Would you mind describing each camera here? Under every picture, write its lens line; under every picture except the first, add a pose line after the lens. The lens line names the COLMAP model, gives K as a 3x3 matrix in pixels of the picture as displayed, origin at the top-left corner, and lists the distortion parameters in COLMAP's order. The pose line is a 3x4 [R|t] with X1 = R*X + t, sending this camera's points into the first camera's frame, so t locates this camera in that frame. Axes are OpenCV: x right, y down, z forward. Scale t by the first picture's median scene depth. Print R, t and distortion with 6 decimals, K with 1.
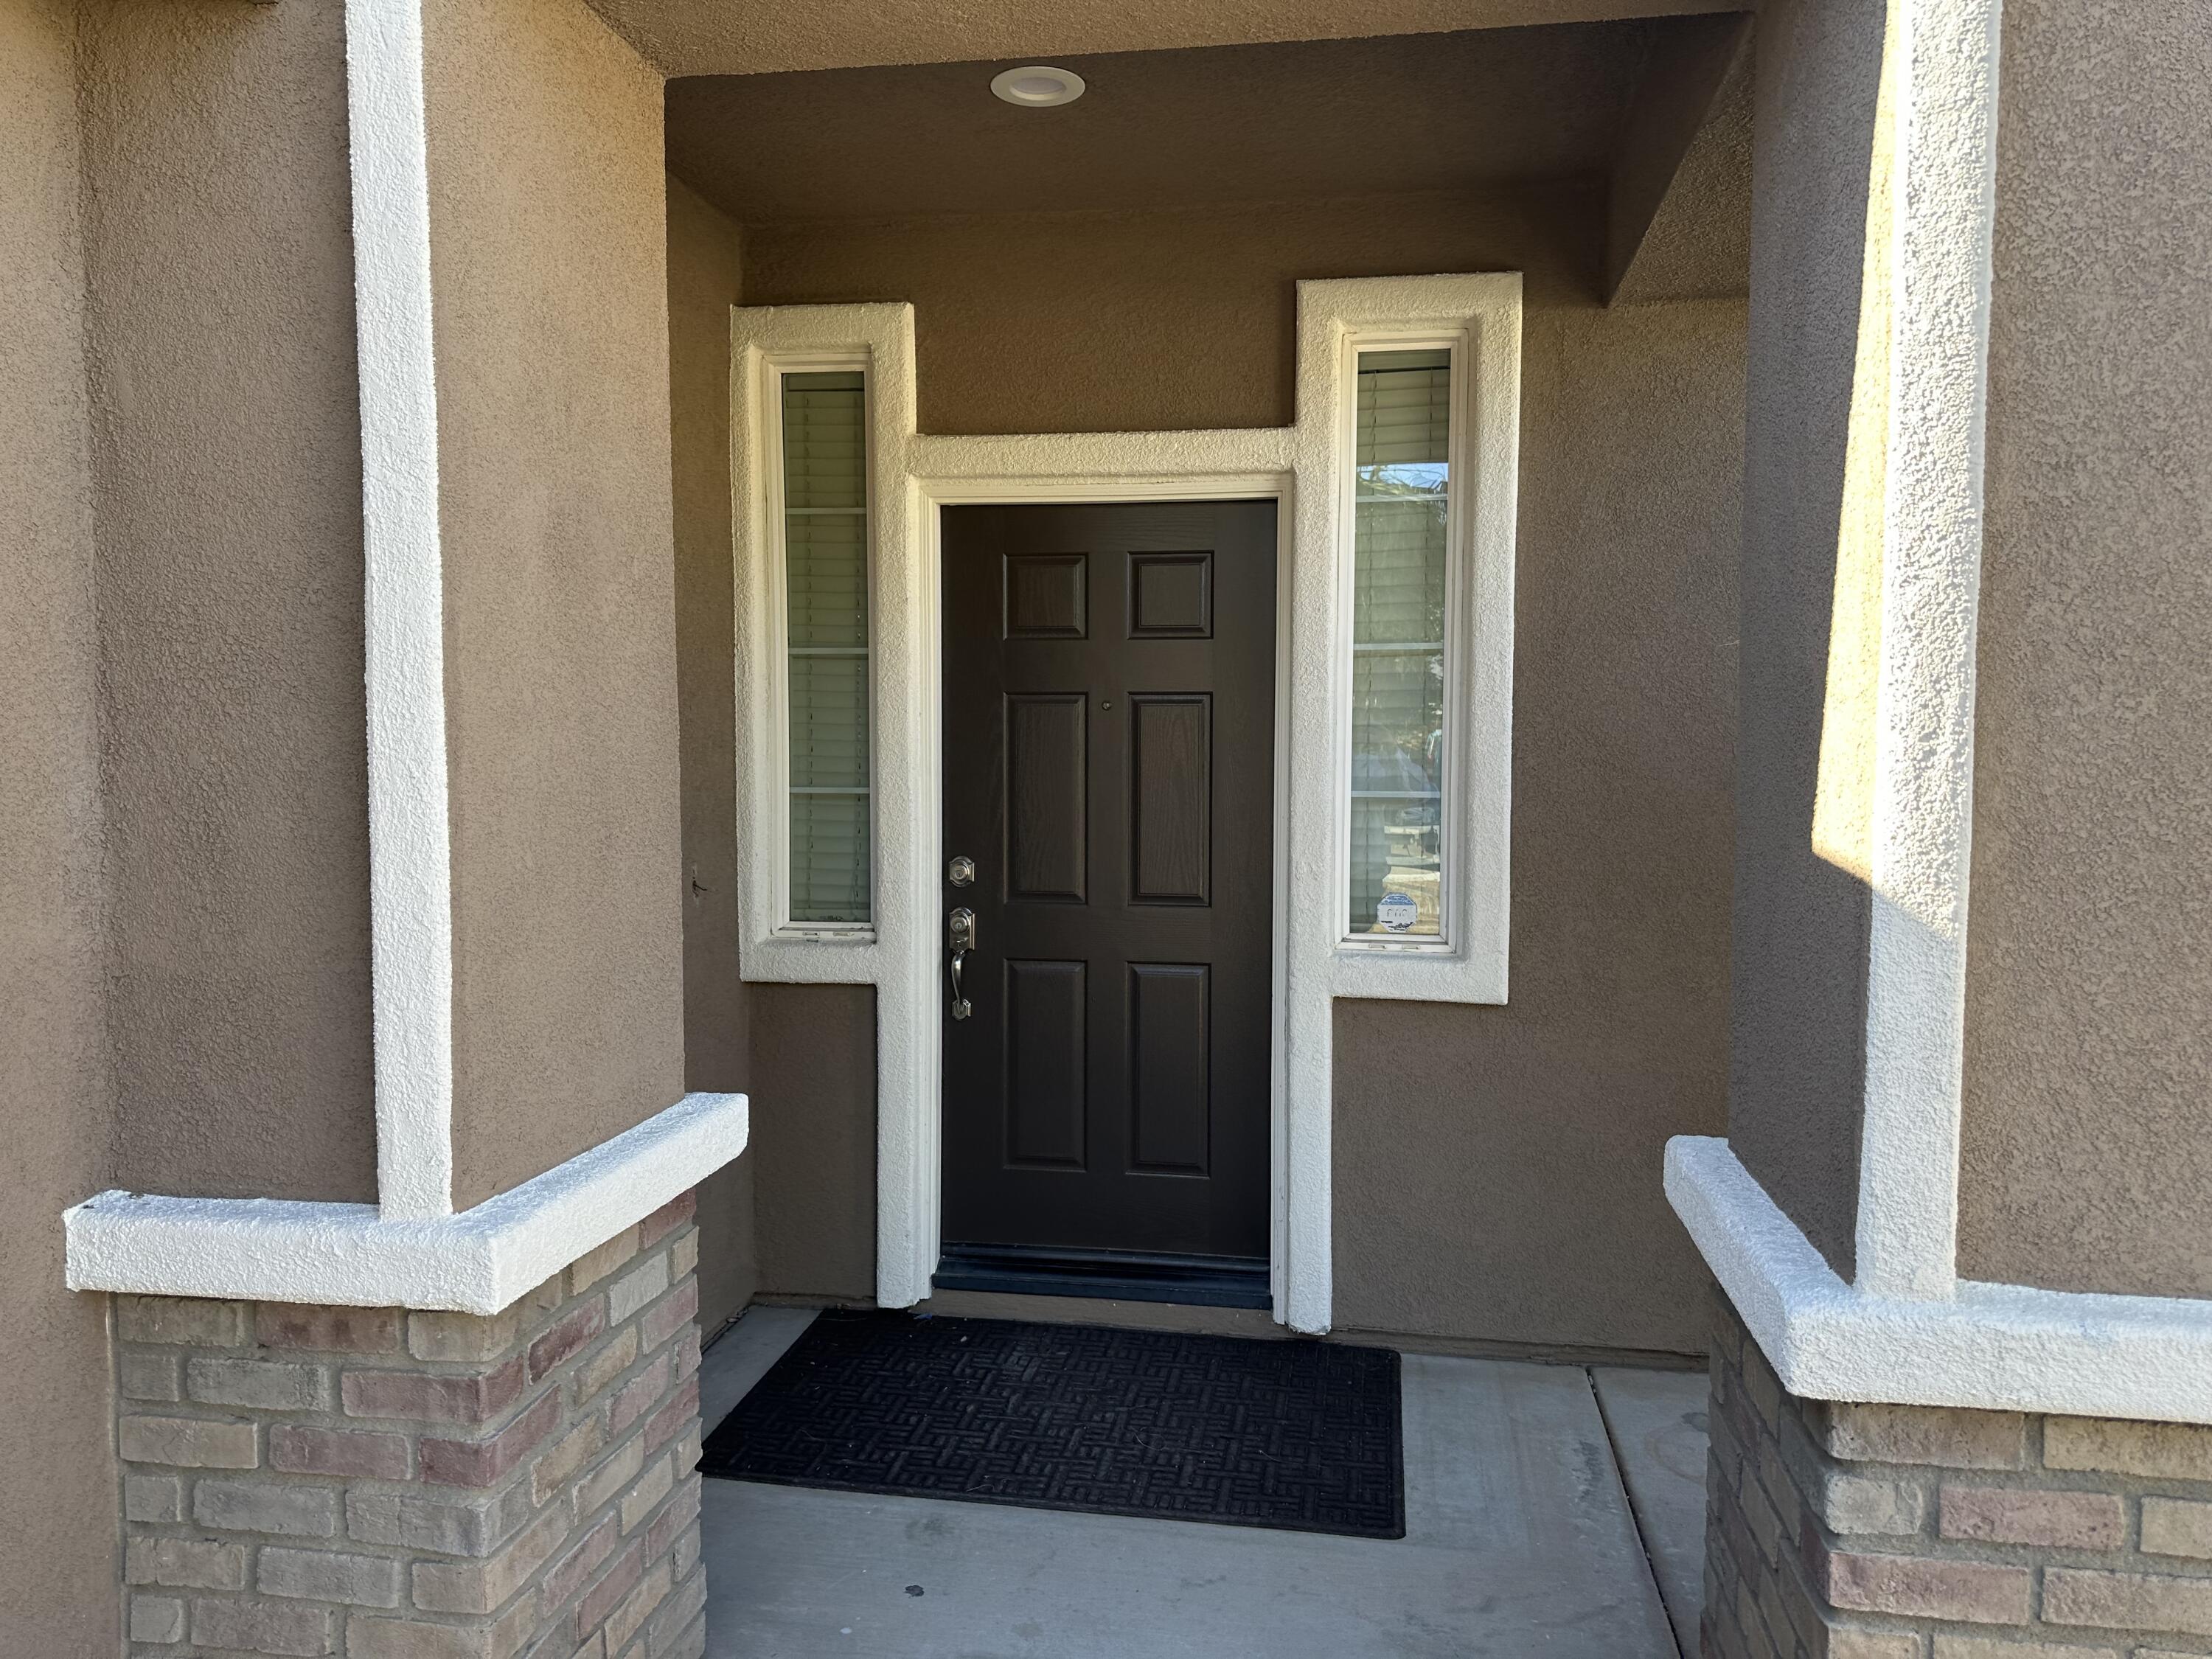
lens RADIAL K [[1697.6, 0, 1087.6], [0, 1697.6, 829.0], [0, 0, 1]] dist [0.133073, -0.178954]
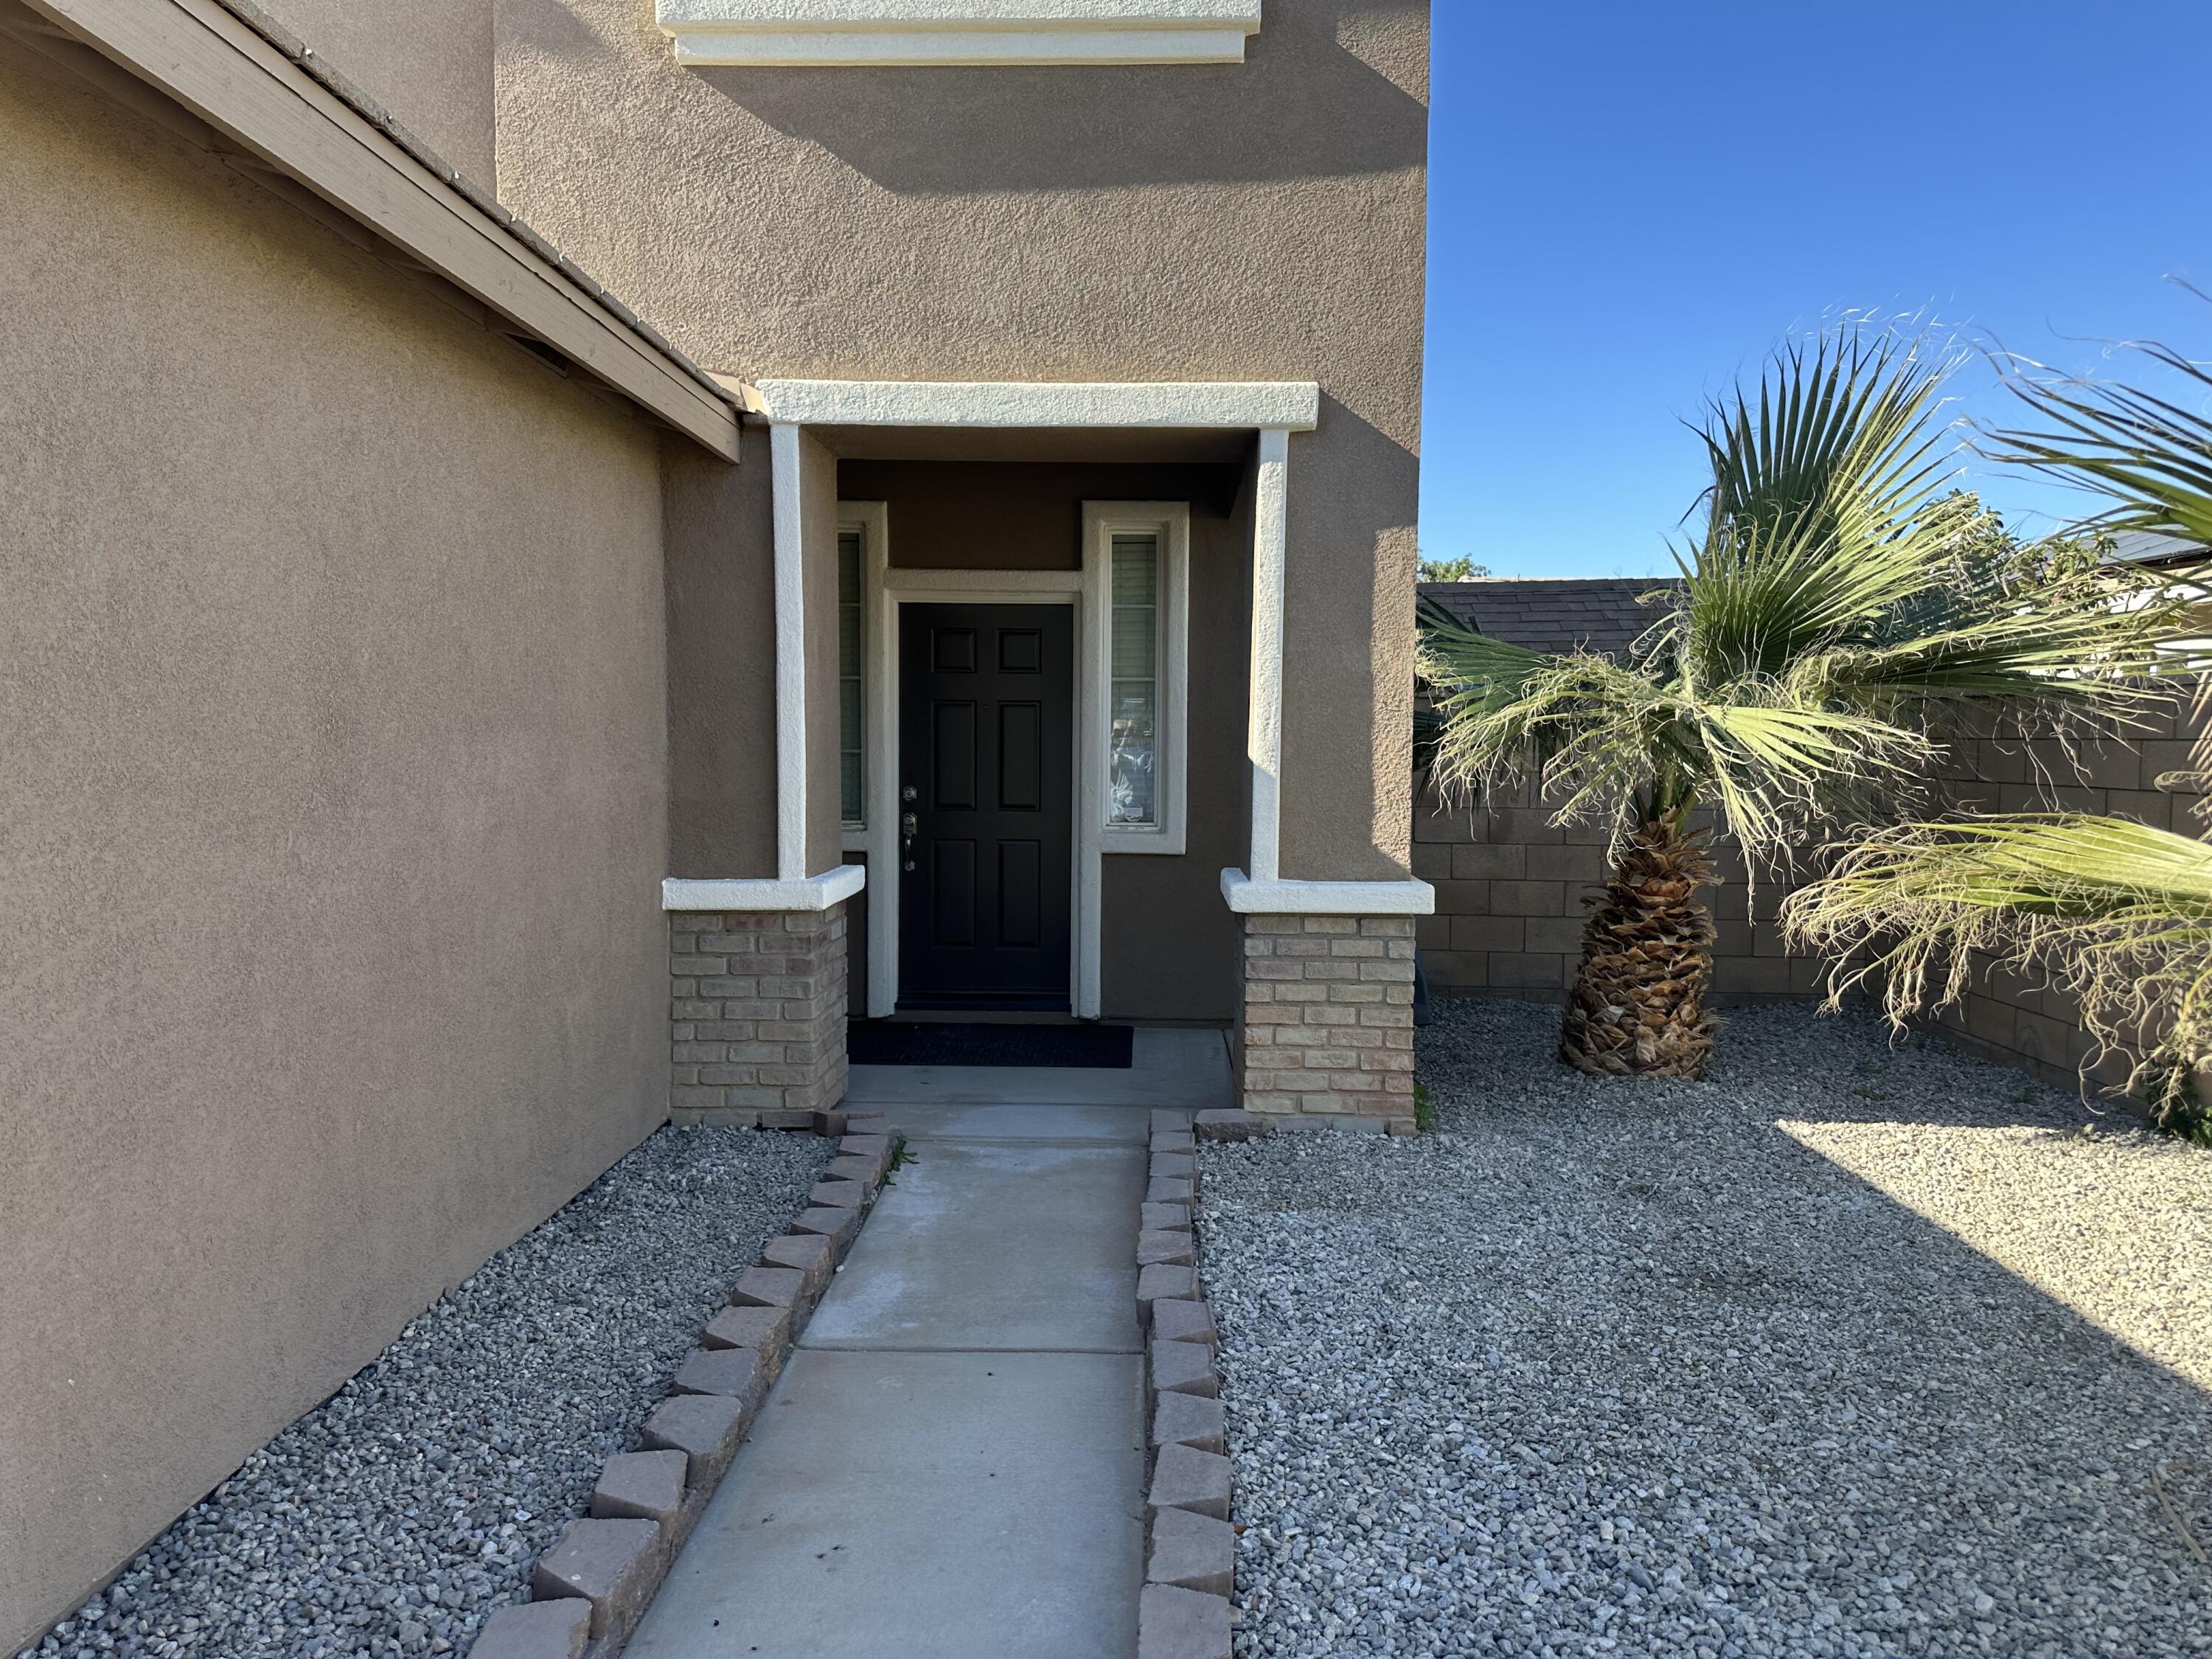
lens RADIAL K [[1697.6, 0, 1087.6], [0, 1697.6, 829.0], [0, 0, 1]] dist [0.133073, -0.178954]
pose [[0.991236, -0.003177, 0.132068, -0.141088], [0.003342, 0.999994, -0.001031, 0.074029], [-0.132064, 0.001464, 0.991240, -1.012938]]
